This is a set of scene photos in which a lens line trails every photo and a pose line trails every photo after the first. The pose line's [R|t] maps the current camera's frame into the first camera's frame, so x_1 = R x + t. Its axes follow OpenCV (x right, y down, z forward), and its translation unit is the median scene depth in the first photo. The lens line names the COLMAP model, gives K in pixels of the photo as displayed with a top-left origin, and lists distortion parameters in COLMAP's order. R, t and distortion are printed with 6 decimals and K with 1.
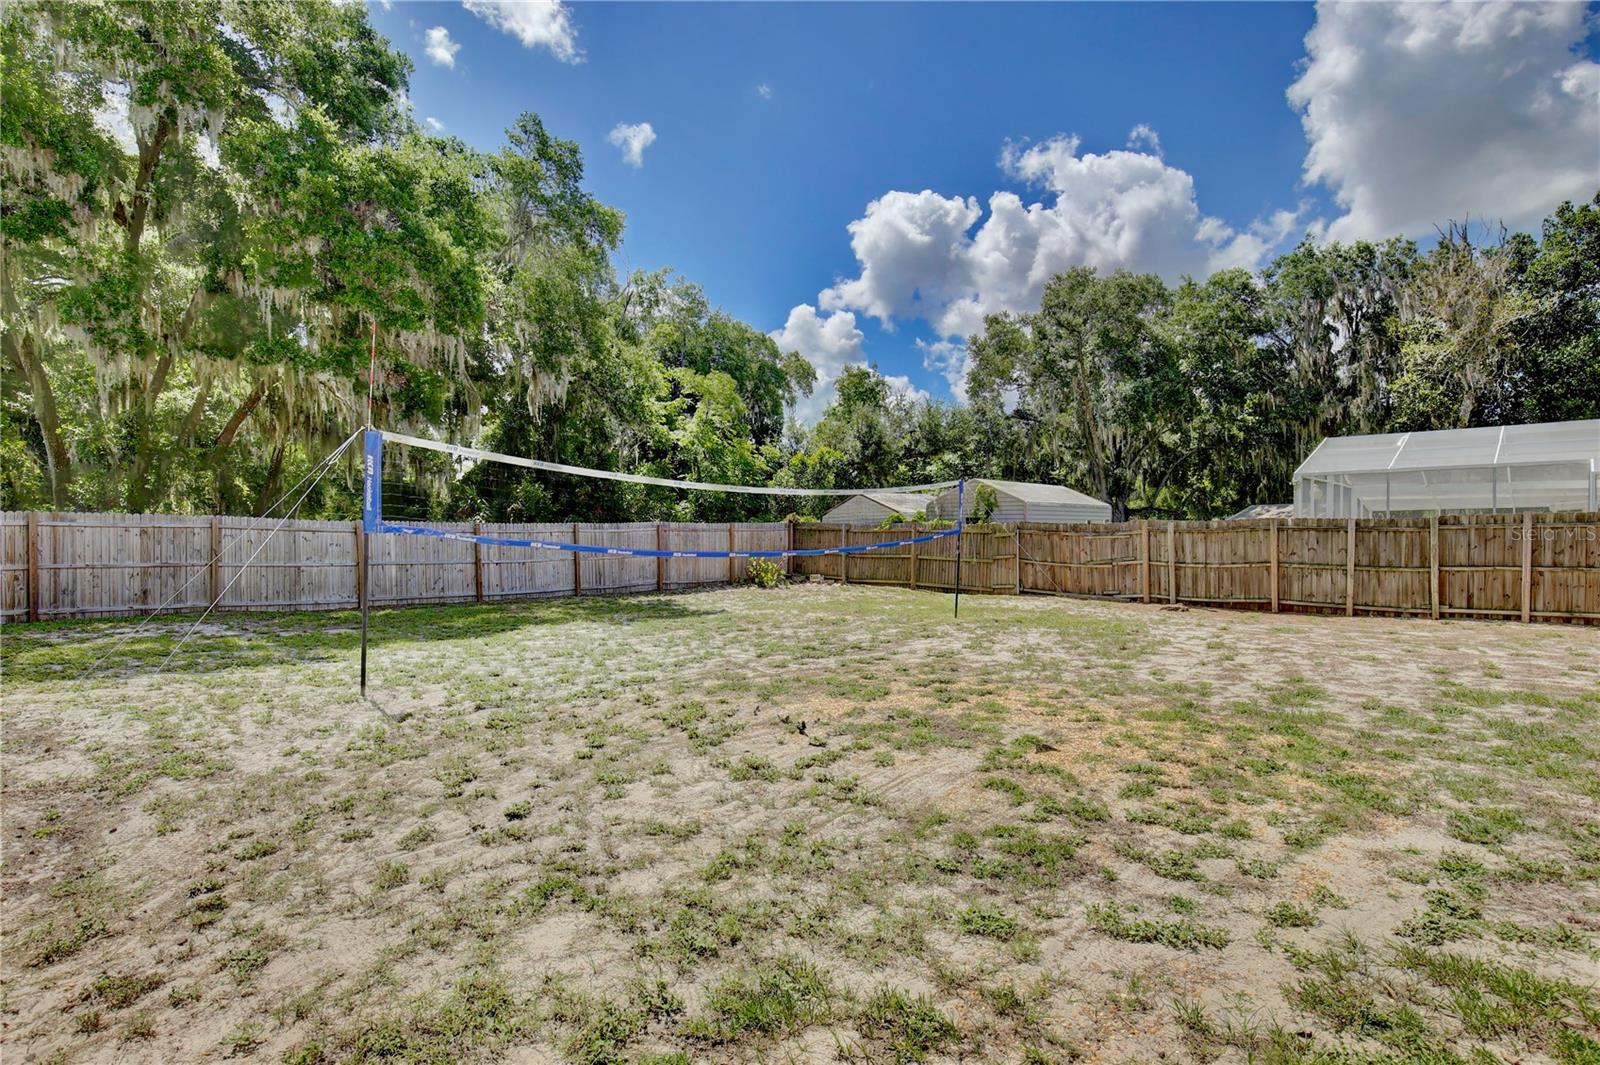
lens RADIAL K [[774.2, 0, 797.2], [0, 774.2, 543.3], [0, 0, 1]] dist [-0.031583, -0.000732]
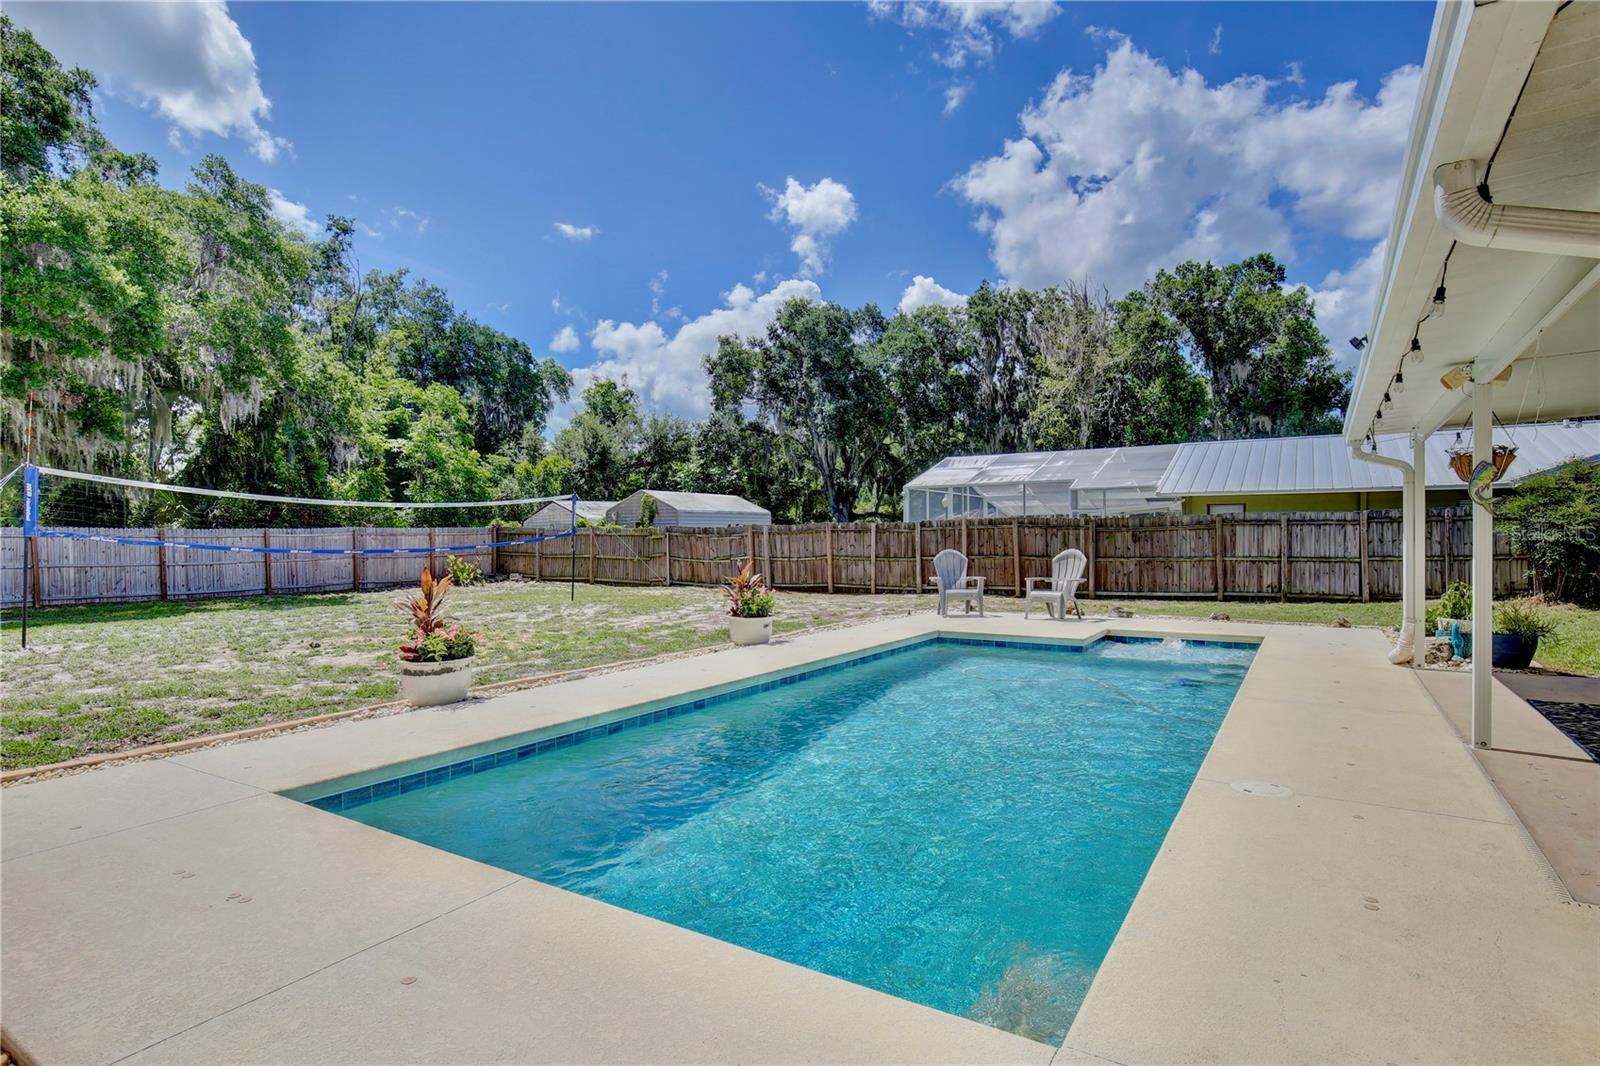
lens RADIAL K [[817.8, 0, 799.9], [0, 817.8, 544.2], [0, 0, 1]] dist [-0.031047, 0.006805]
pose [[0.972924, -0.007629, 0.231000, 0.177774], [0.008876, 0.999951, -0.004359, 0.007602], [-0.230955, 0.006291, 0.972944, -0.282132]]
